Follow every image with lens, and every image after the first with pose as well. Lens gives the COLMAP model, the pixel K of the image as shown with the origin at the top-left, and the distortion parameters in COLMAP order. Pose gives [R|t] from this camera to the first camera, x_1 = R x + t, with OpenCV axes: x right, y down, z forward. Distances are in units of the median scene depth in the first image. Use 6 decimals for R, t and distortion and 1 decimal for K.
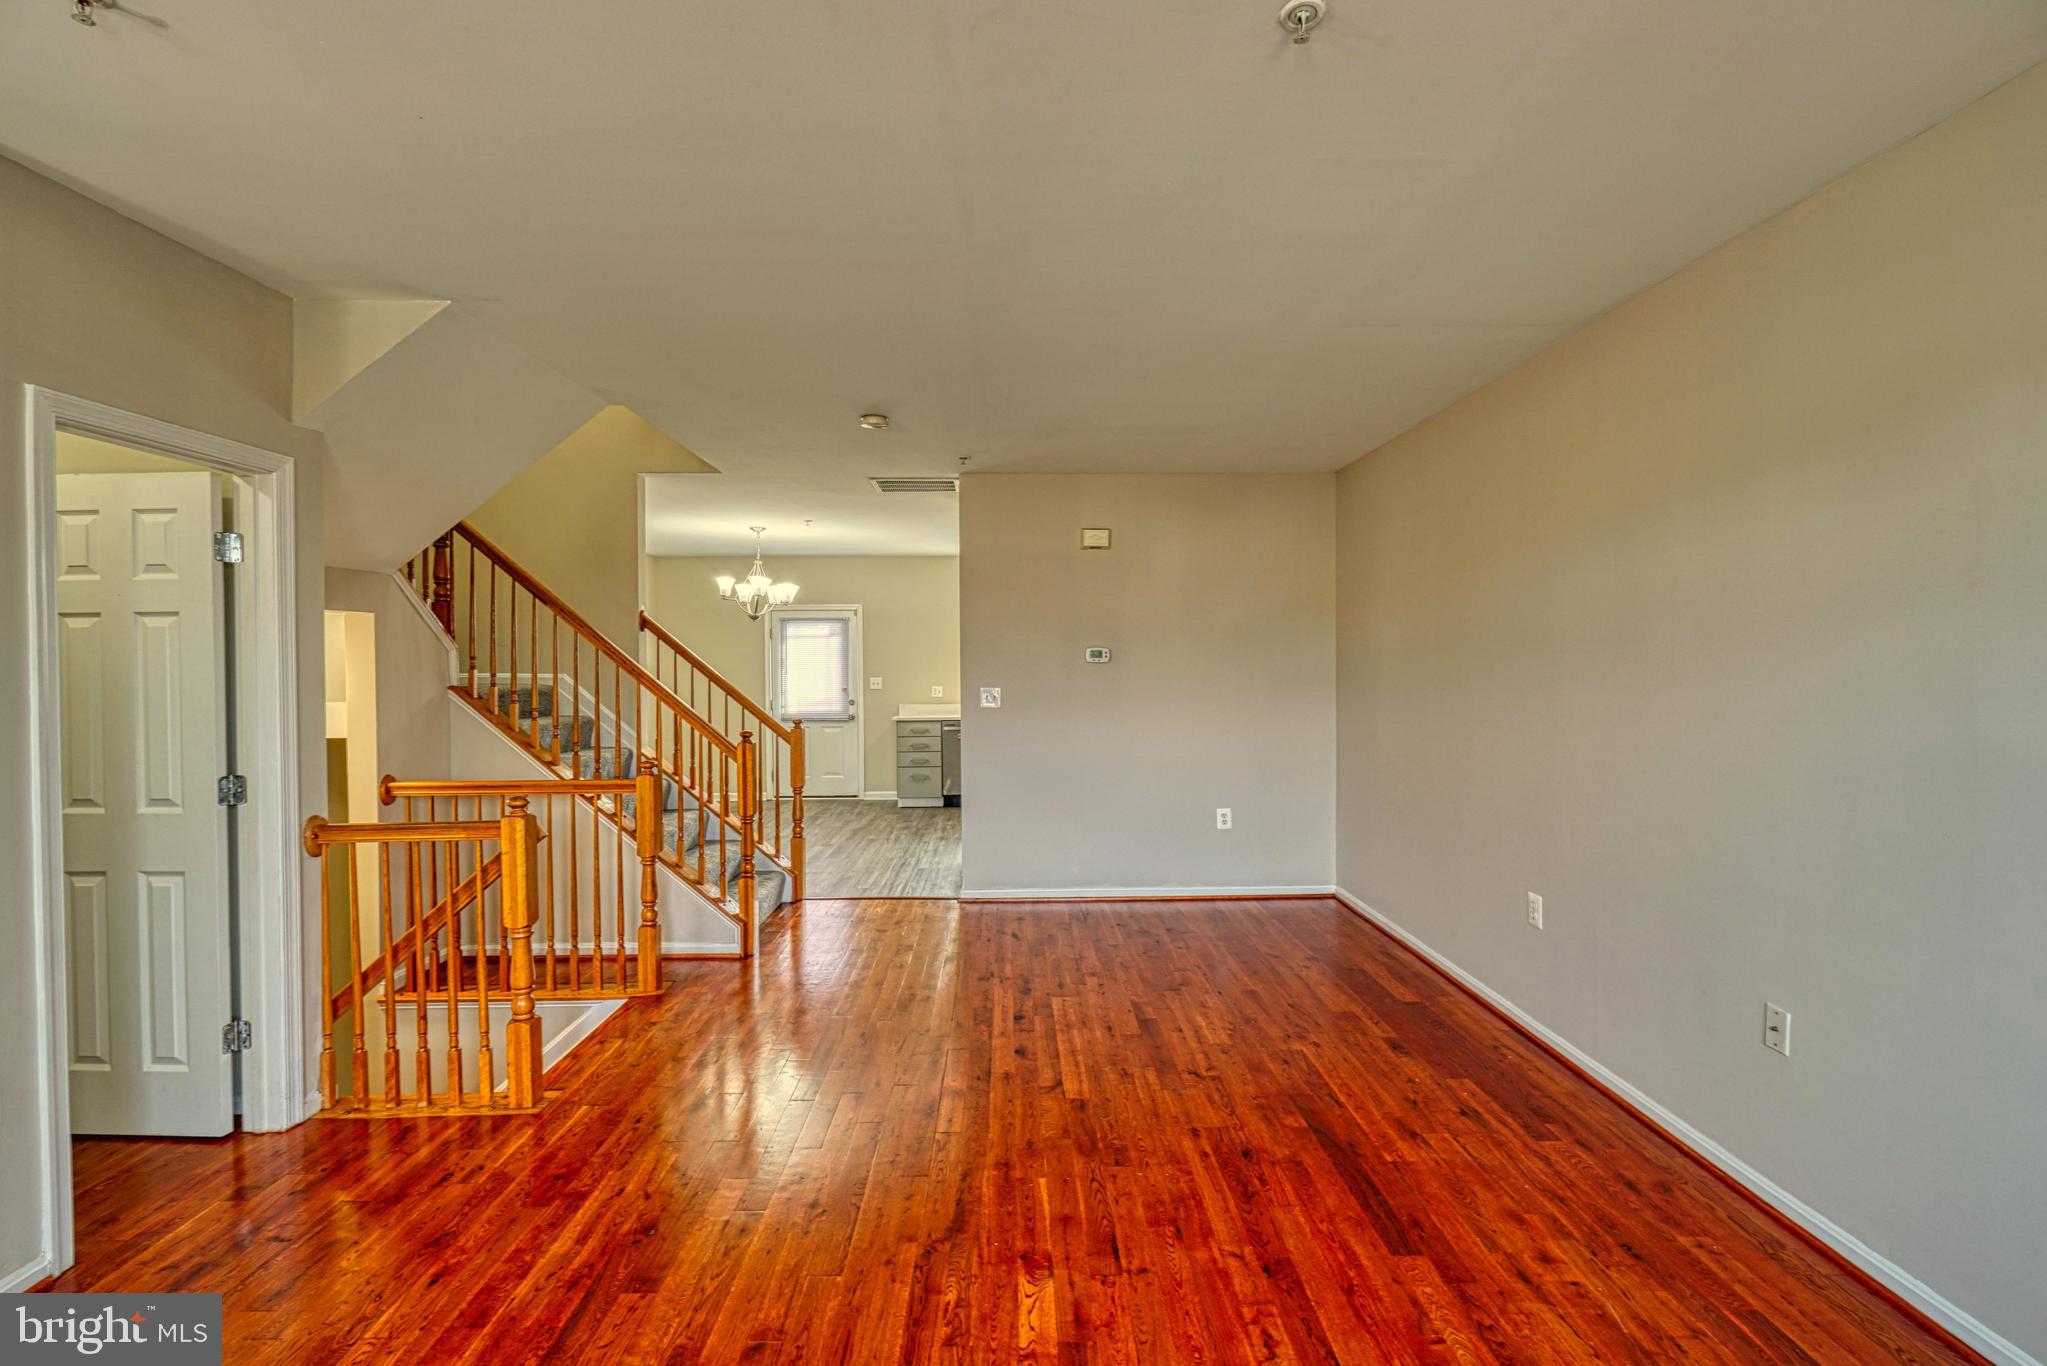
lens RADIAL K [[886.3, 0, 1026.4], [0, 886.3, 674.7], [0, 0, 1]] dist [-0.002231, -0.002543]
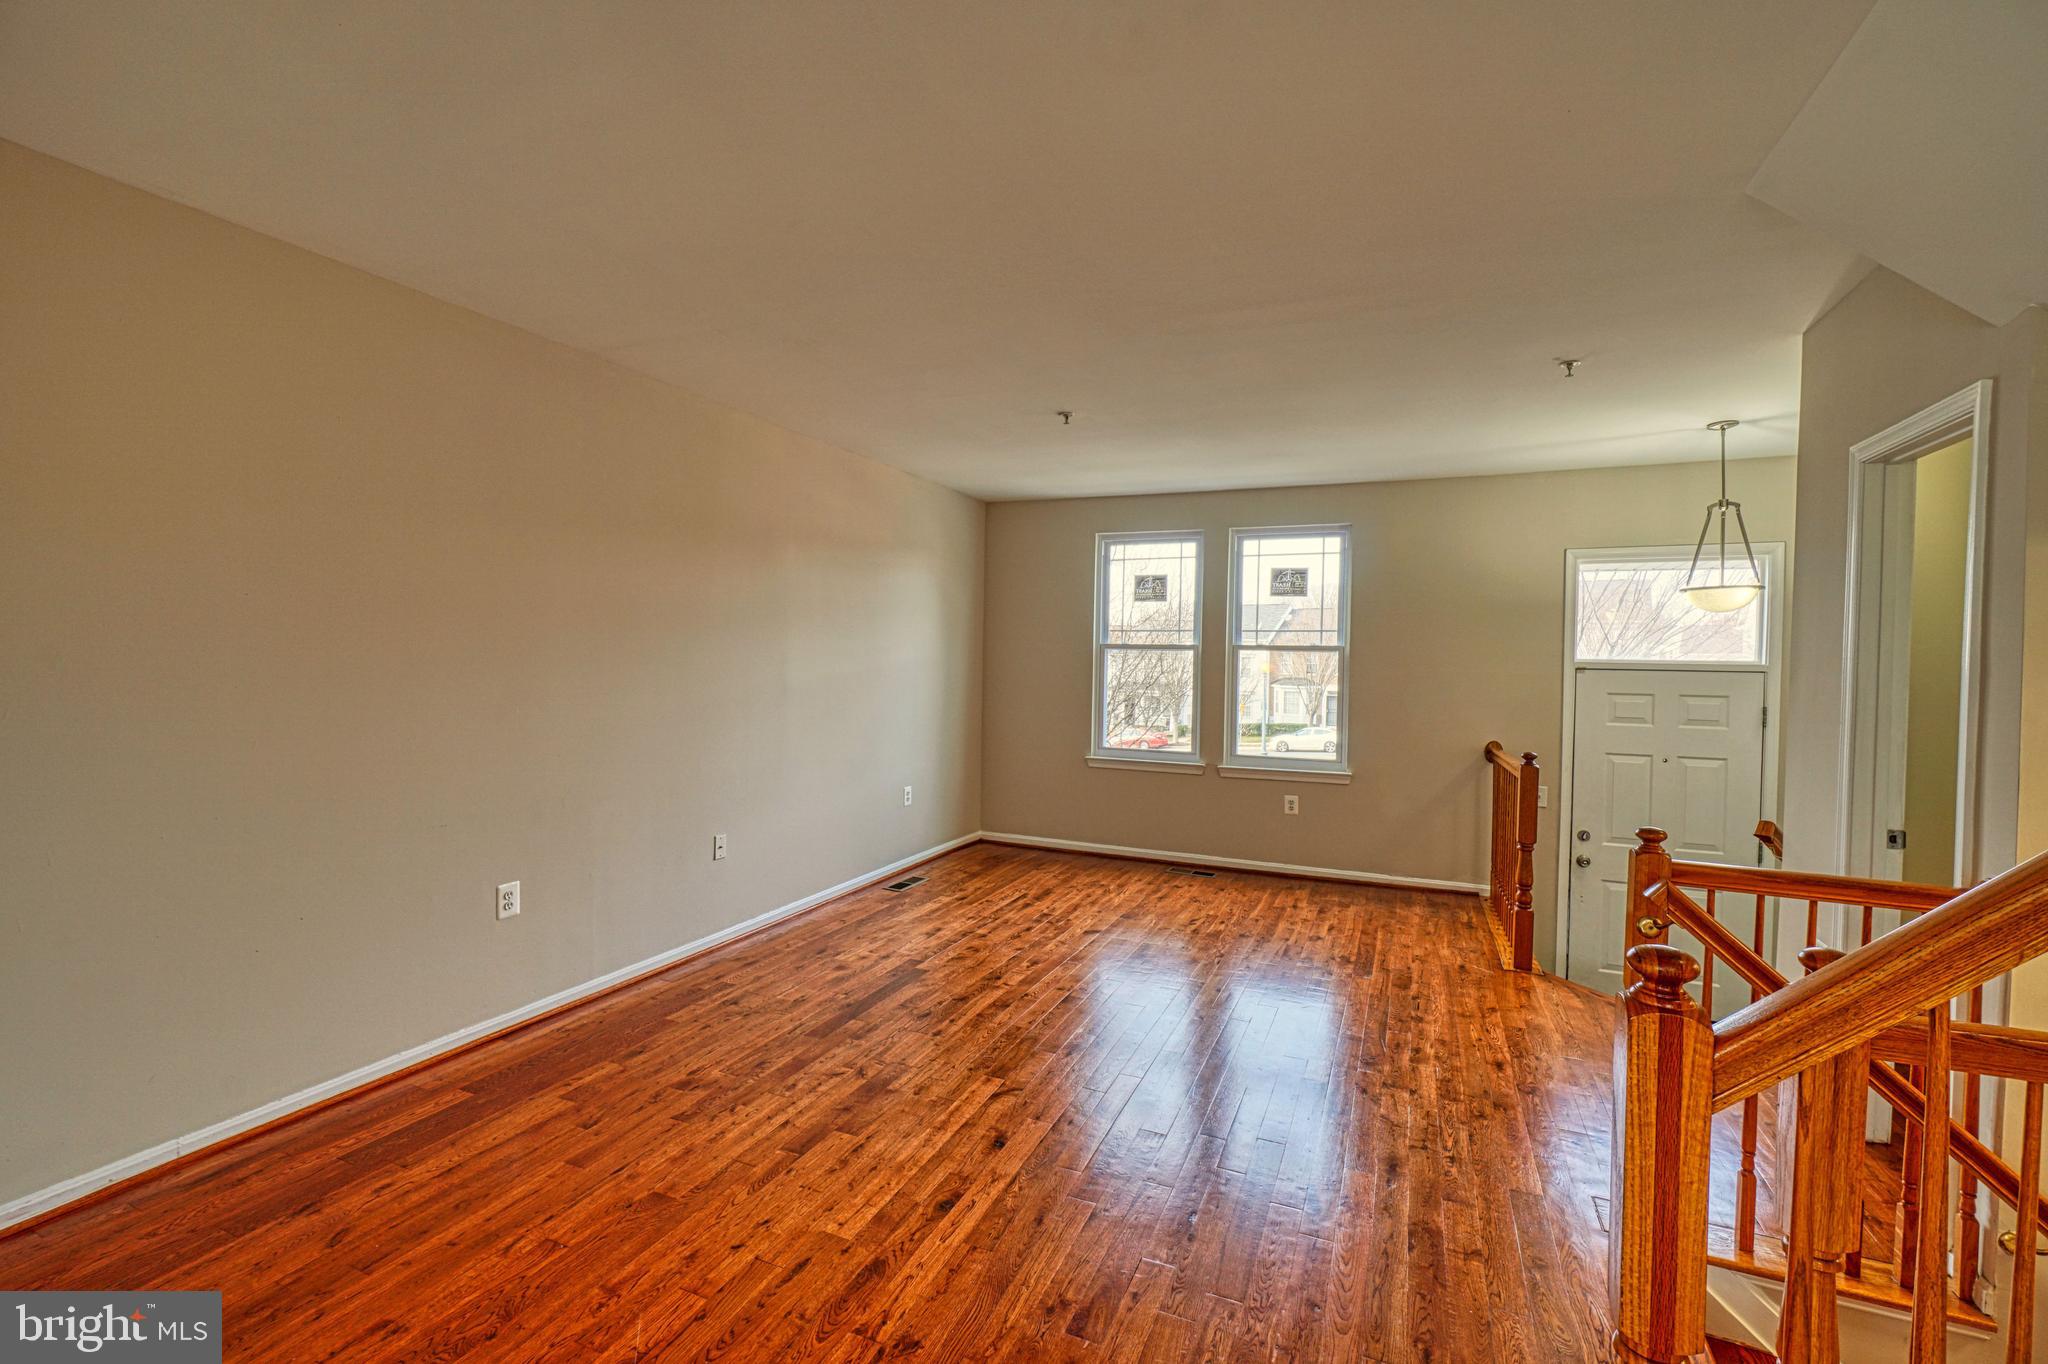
lens RADIAL K [[886.7, 0, 1026.9], [0, 886.7, 673.7], [0, 0, 1]] dist [-0.002231, -0.002543]
pose [[-0.908061, -0.019065, 0.418405, -0.302956], [-0.007116, 0.999522, 0.030099, -0.011896], [-0.418779, 0.024354, -0.907762, 1.463496]]
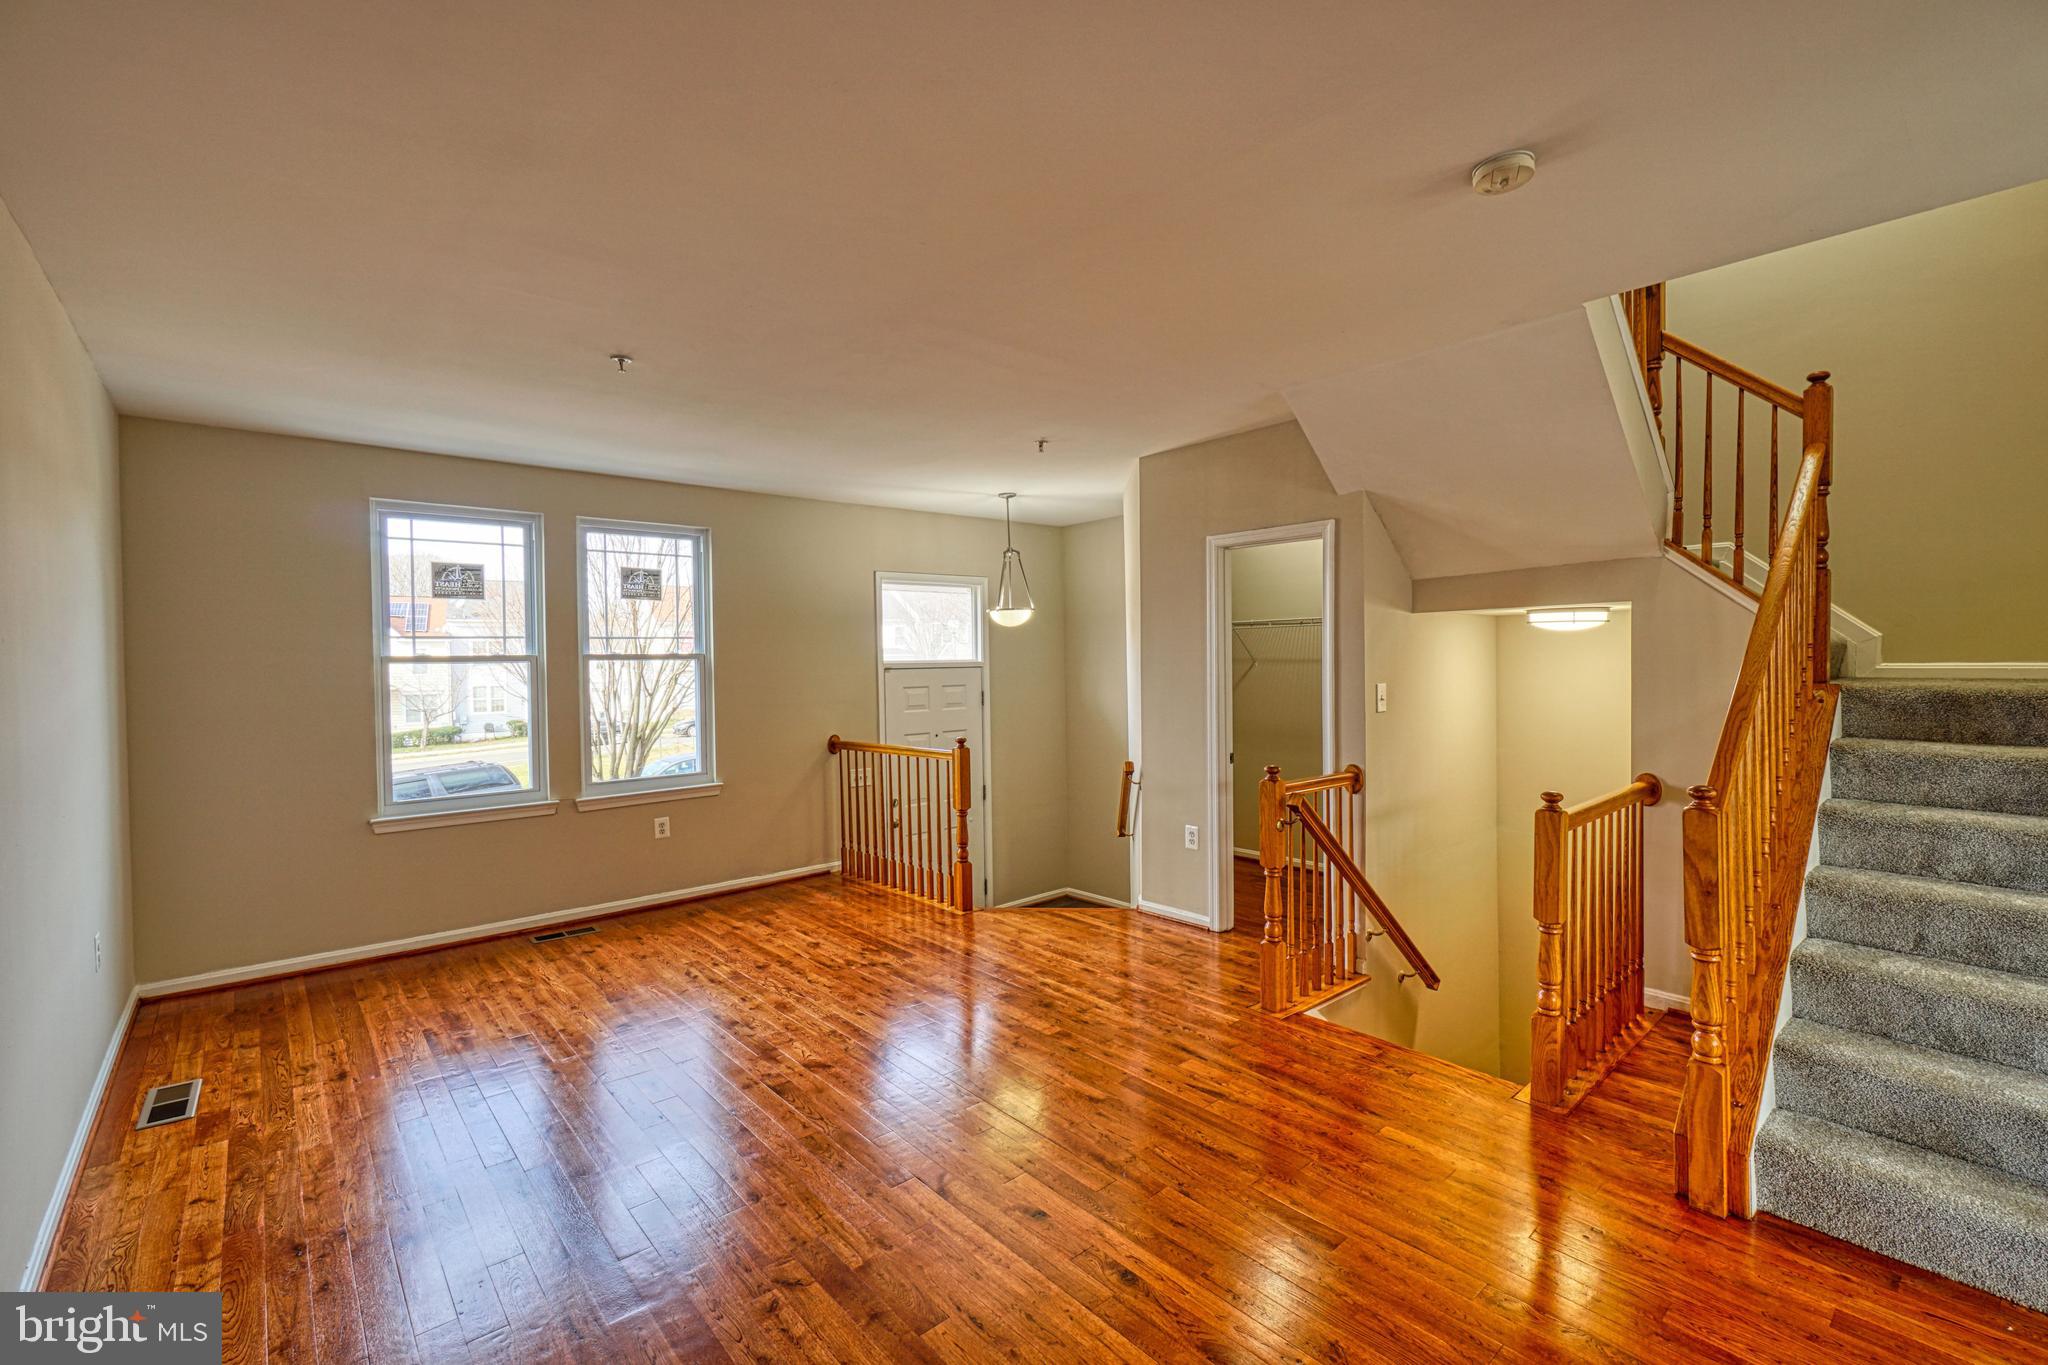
lens RADIAL K [[886.7, 0, 1026.9], [0, 886.7, 674.2], [0, 0, 1]] dist [-0.002231, -0.002543]
pose [[-0.766959, 0.026744, -0.641139, 0.385144], [0.007080, 0.999423, 0.033219, -0.028558], [0.641657, 0.020938, -0.766706, 1.326318]]
